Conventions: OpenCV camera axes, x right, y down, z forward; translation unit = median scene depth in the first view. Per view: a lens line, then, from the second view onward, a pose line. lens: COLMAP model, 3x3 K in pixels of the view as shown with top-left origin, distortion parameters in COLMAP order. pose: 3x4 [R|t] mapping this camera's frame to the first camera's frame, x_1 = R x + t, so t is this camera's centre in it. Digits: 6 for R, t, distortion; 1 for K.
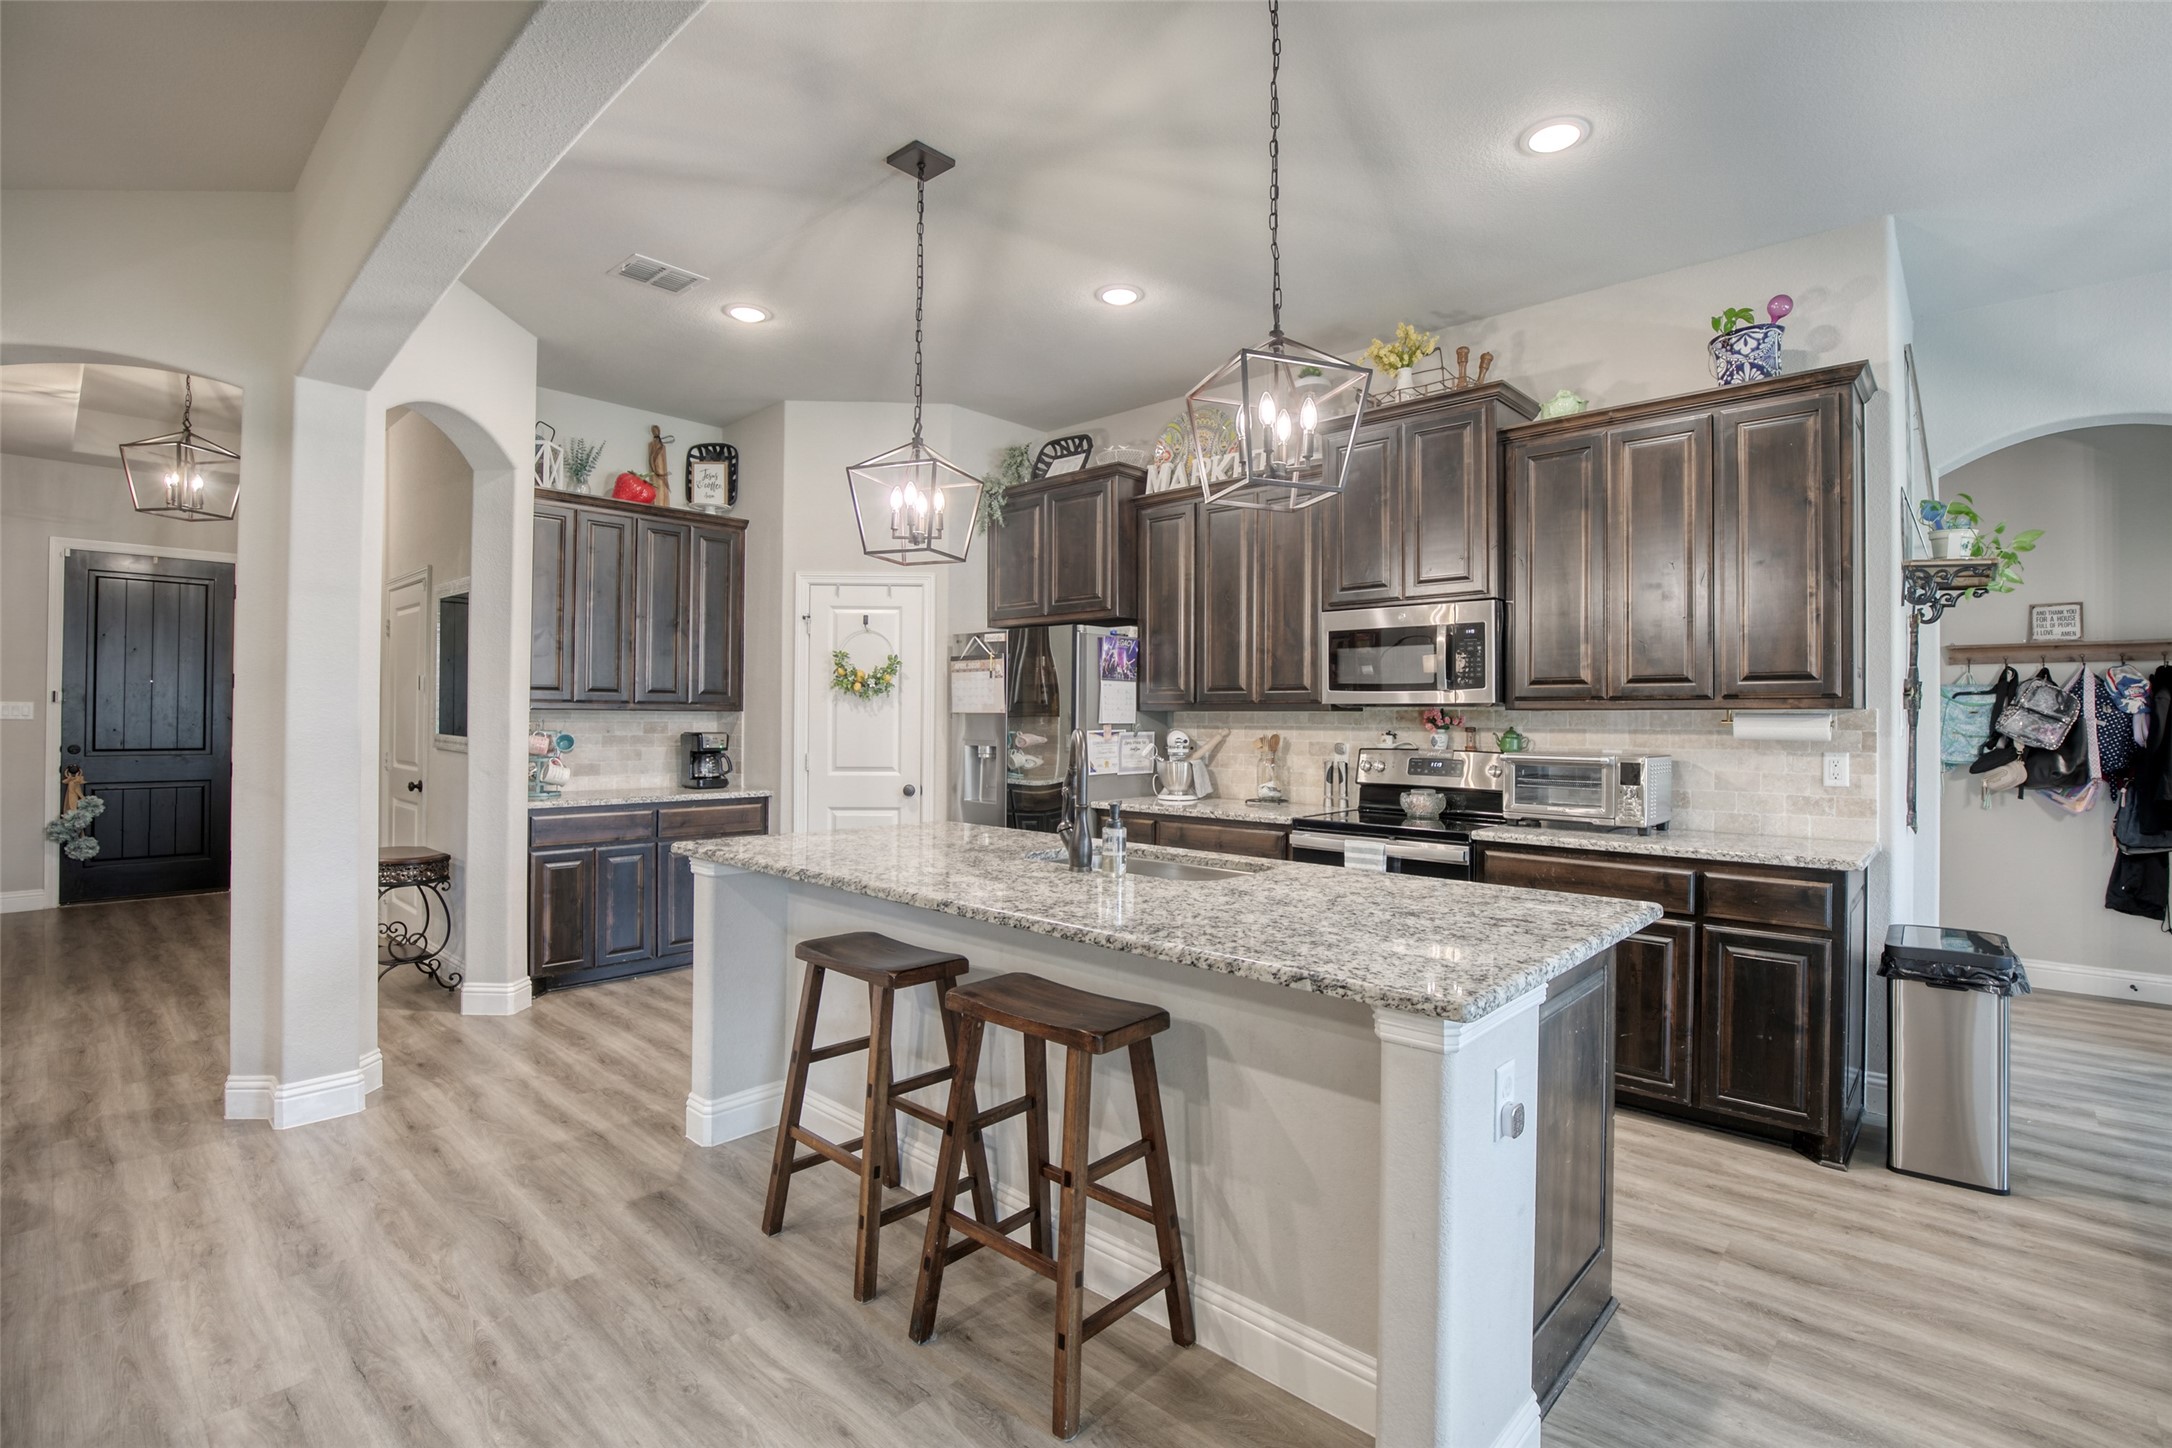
lens RADIAL K [[999.0, 0, 1109.1], [0, 999.0, 711.4], [0, 0, 1]] dist [-0.037725, 0.008915]
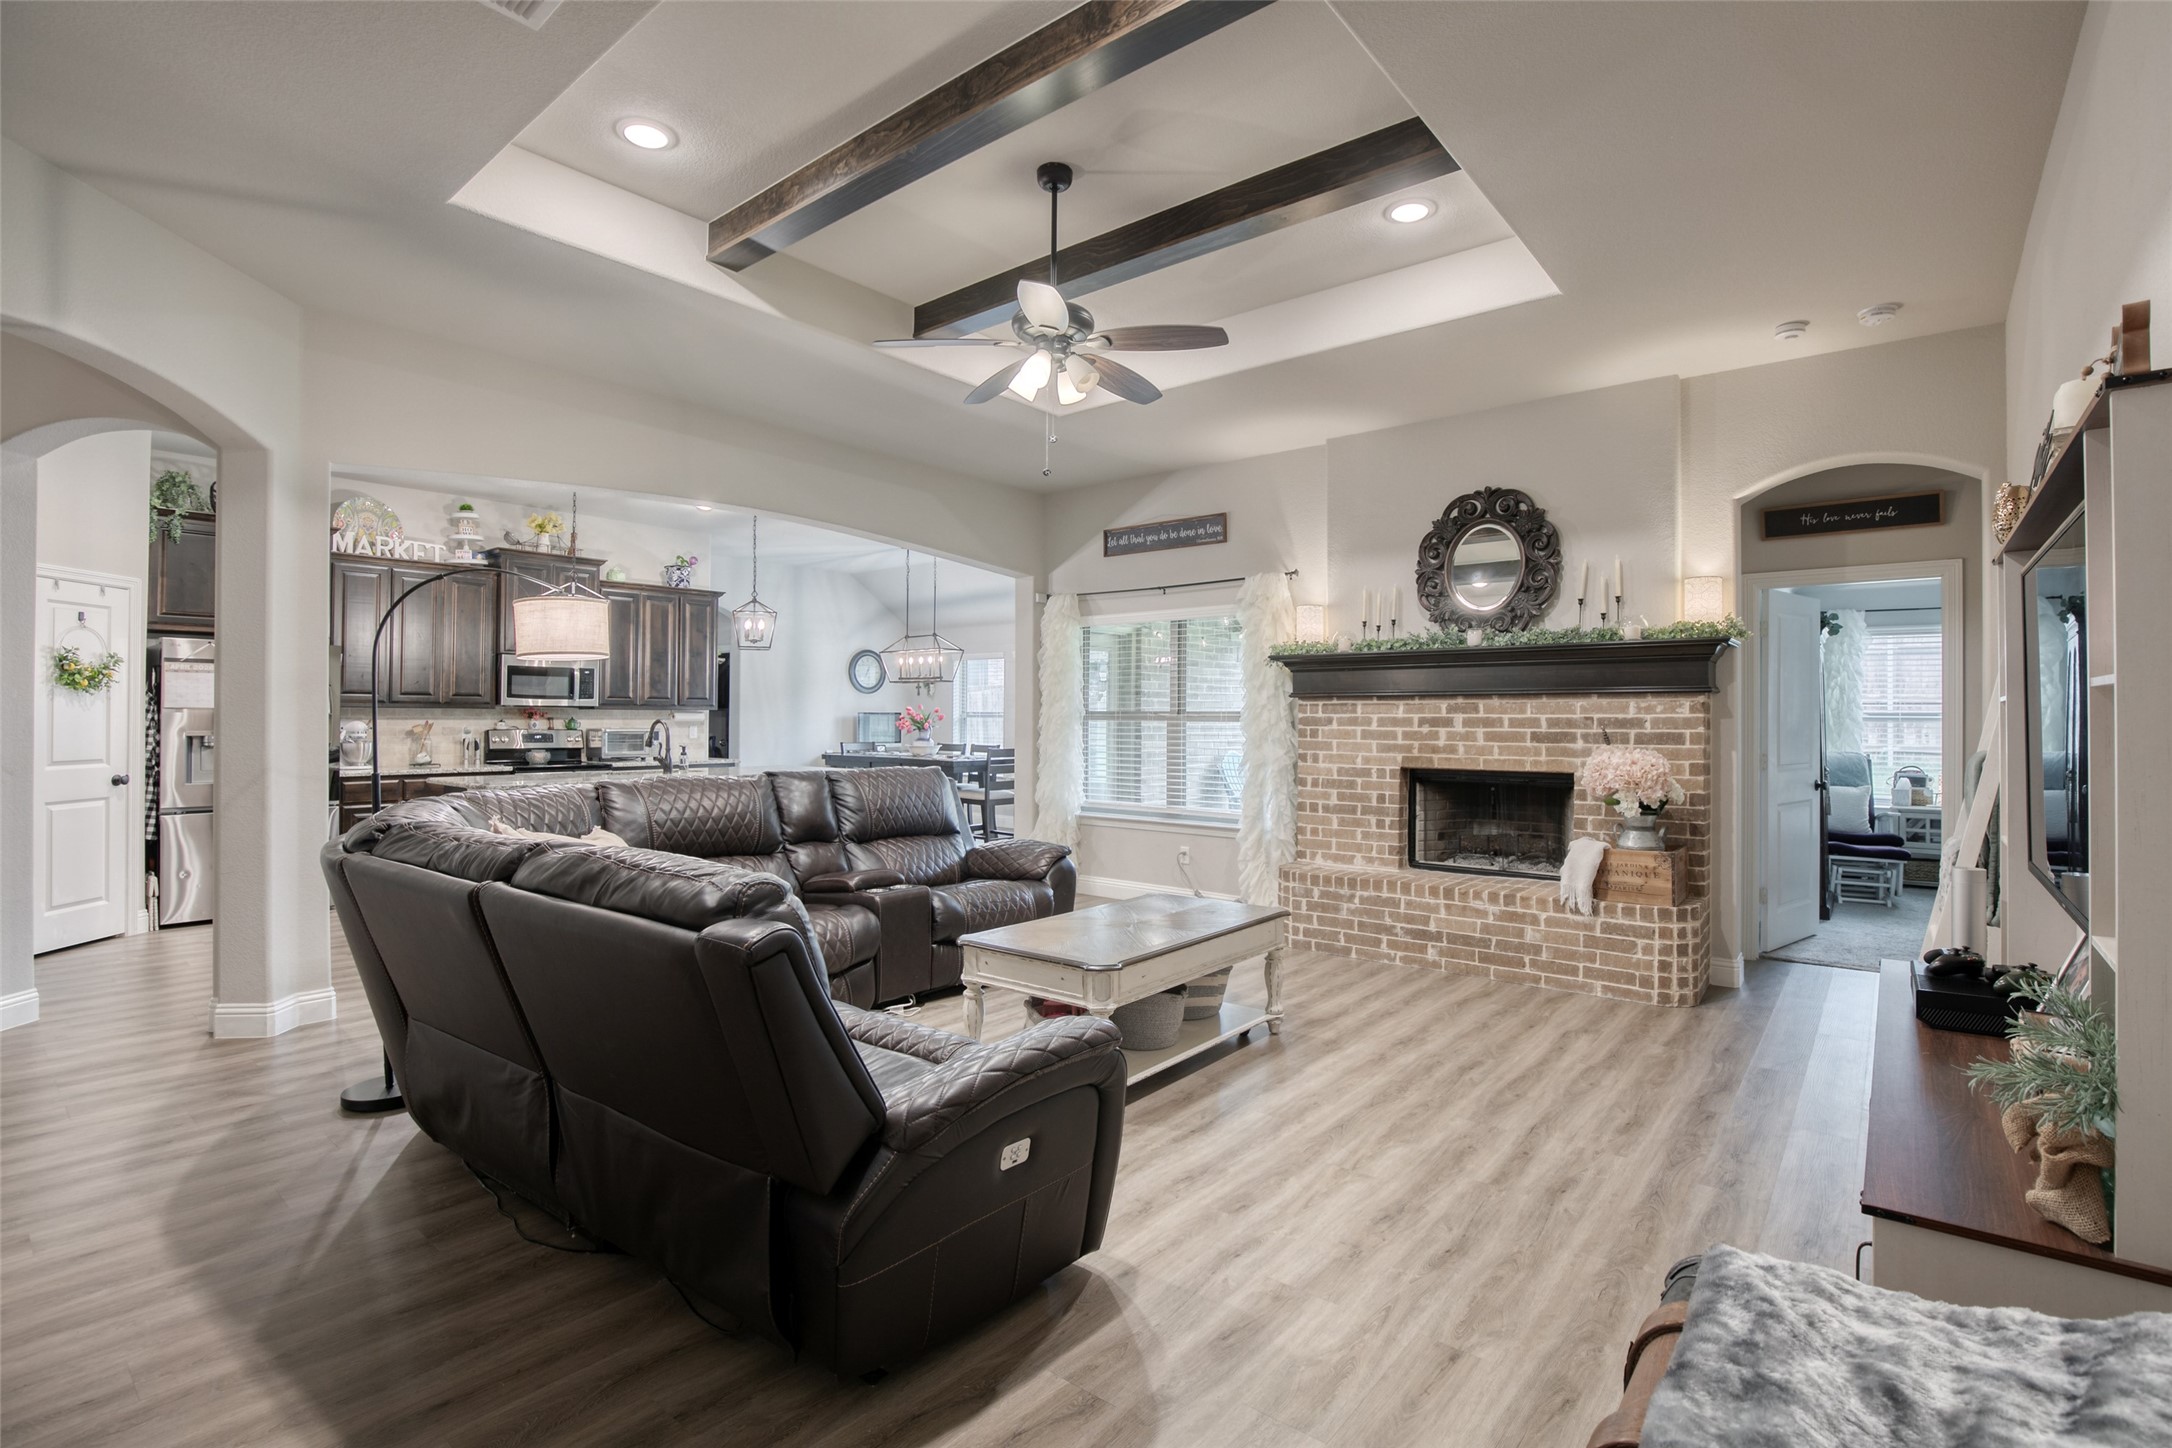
lens RADIAL K [[999.0, 0, 1109.1], [0, 999.0, 711.4], [0, 0, 1]] dist [-0.037725, 0.008915]
pose [[-0.051962, -0.000681, 0.998649, -1.548567], [-0.012887, 0.999917, 0.000012, -0.009385], [-0.998566, -0.012869, -0.051966, -0.006388]]
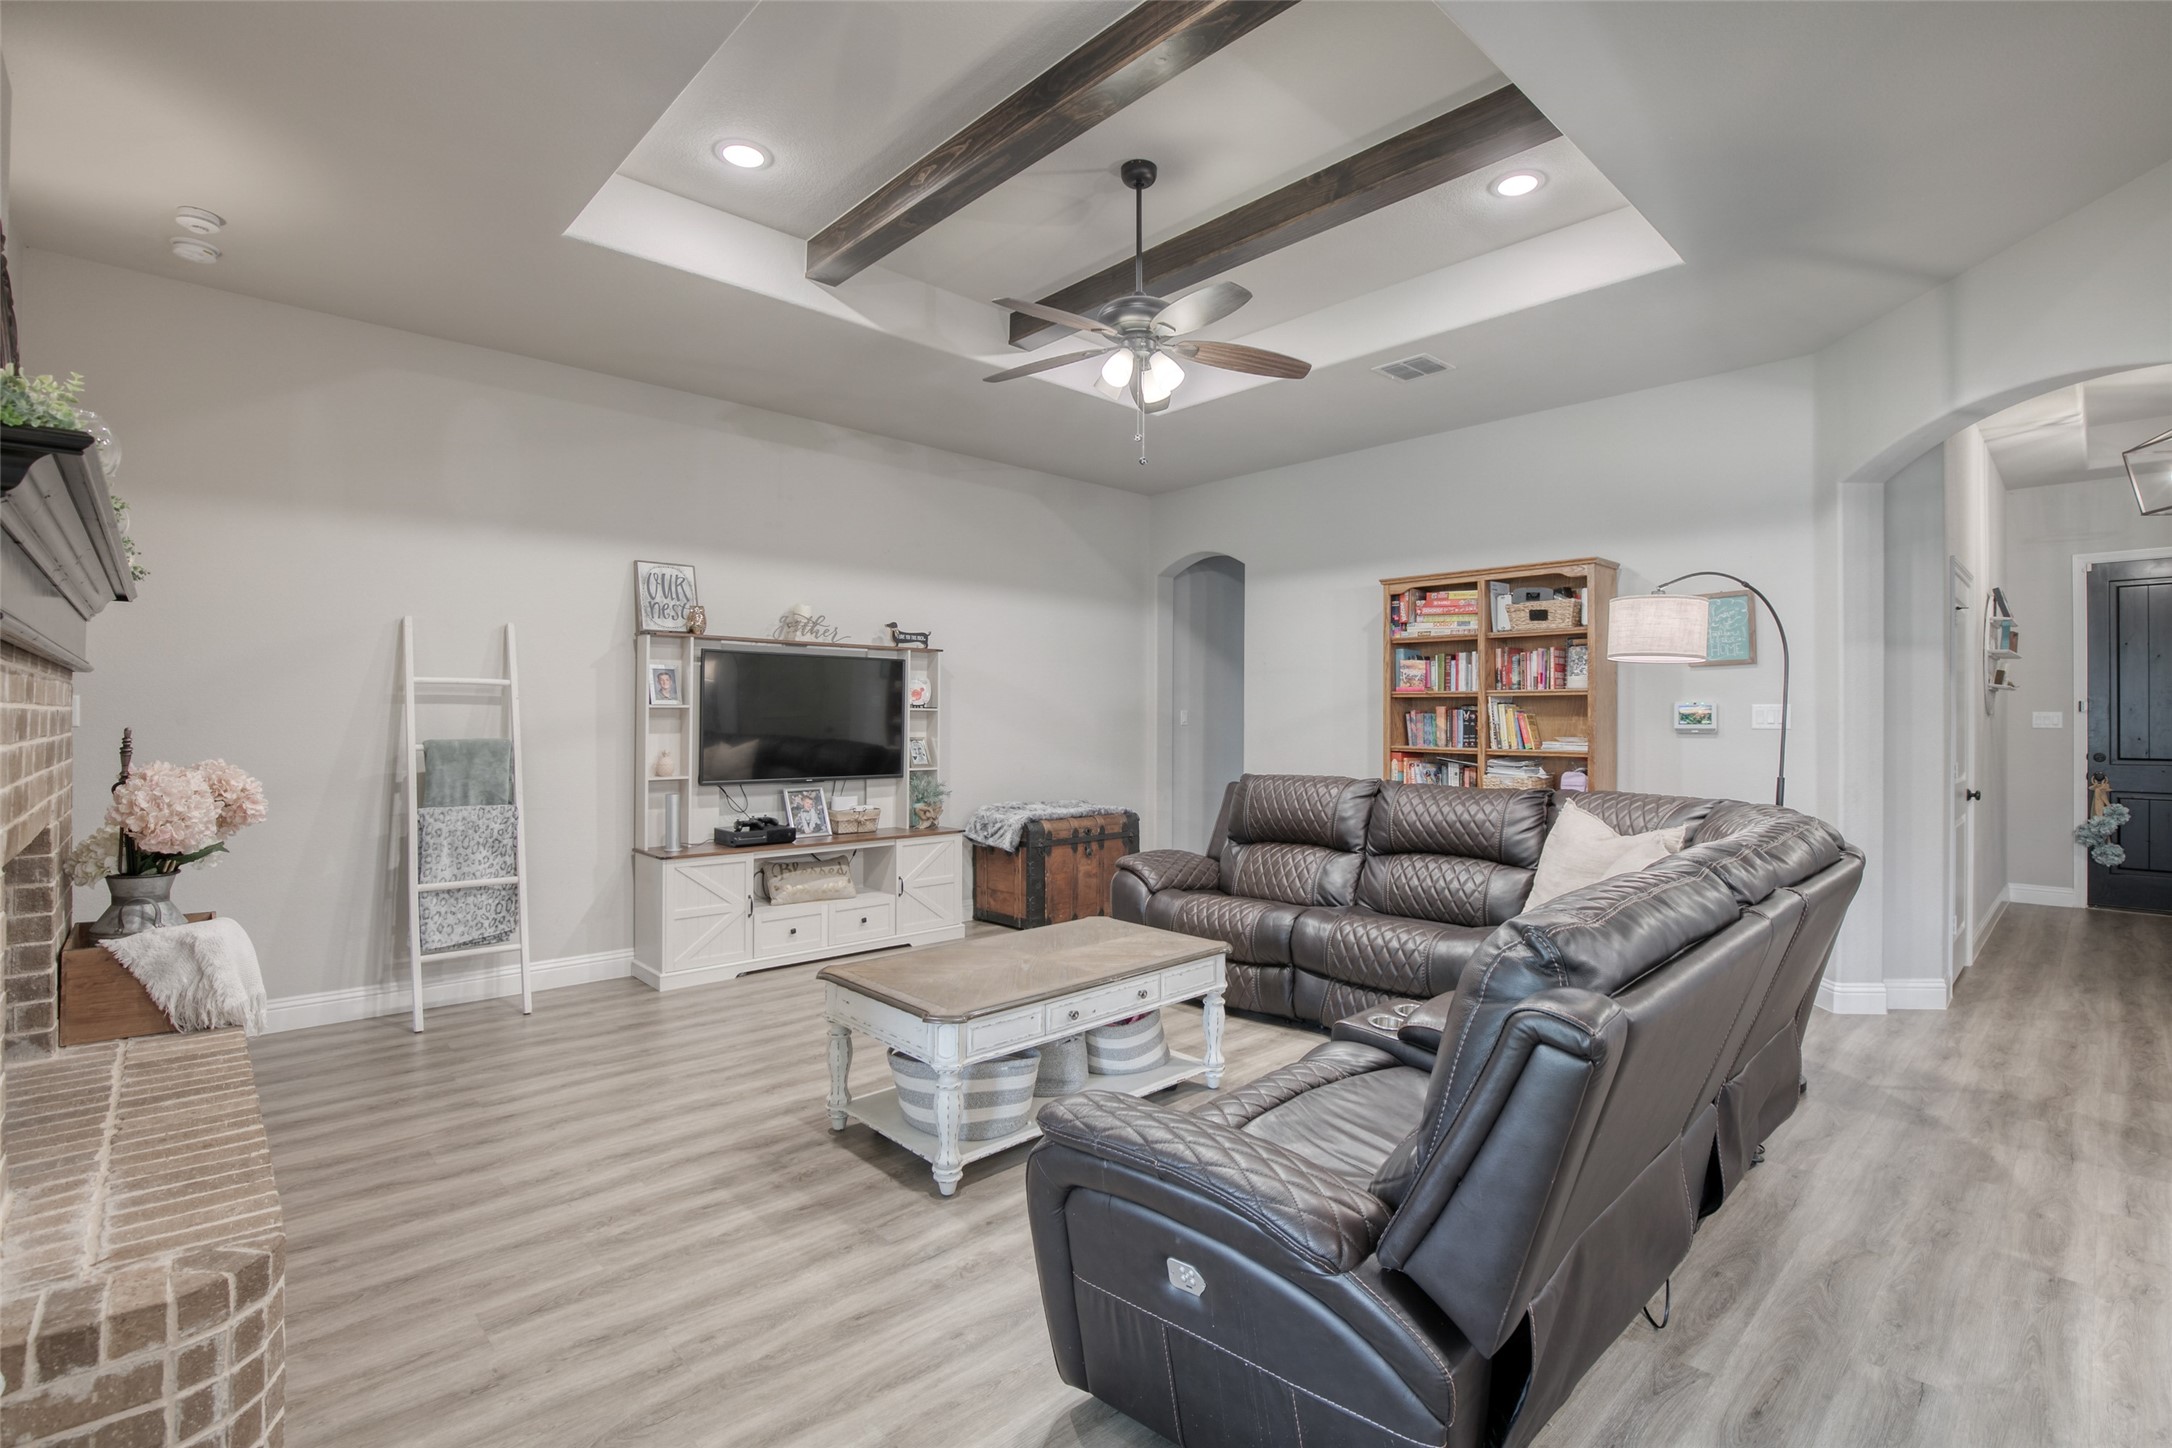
lens RADIAL K [[999.0, 0, 1109.1], [0, 999.0, 711.4], [0, 0, 1]] dist [-0.037725, 0.008915]
pose [[-0.070804, -0.013905, -0.997393, 0.044933], [0.004639, 0.999887, -0.014269, 0.000524], [0.997479, -0.005638, -0.070731, 0.031264]]
